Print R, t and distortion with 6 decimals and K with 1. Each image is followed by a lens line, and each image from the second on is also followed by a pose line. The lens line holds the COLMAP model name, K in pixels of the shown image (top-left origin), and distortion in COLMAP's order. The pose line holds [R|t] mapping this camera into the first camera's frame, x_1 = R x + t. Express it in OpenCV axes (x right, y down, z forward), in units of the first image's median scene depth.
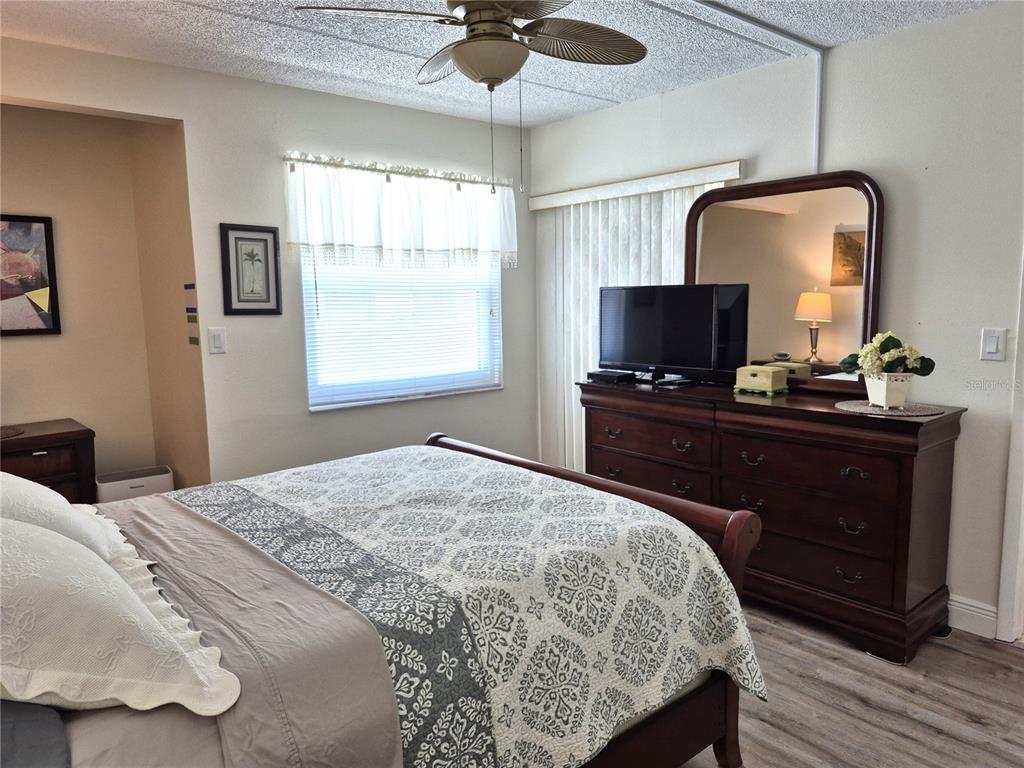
lens RADIAL K [[711.5, 0, 513.0], [0, 711.5, 383.2], [0, 0, 1]] dist [0.055397, -0.054898]
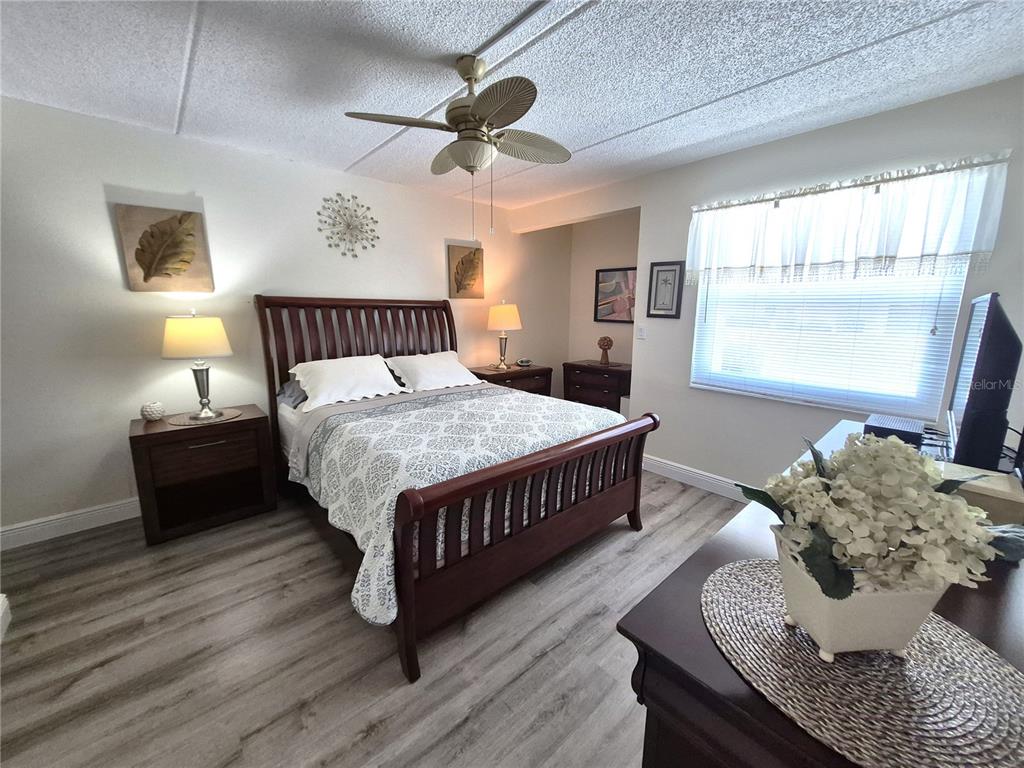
lens RADIAL K [[403.7, 0, 514.9], [0, 403.7, 375.7], [0, 0, 1]] dist [0.003878, 0.000305]
pose [[0.018916, 0.182172, -0.983085, 0.546724], [-0.134615, 0.974772, 0.178041, -0.085207], [0.990717, 0.128970, 0.042961, 0.643597]]
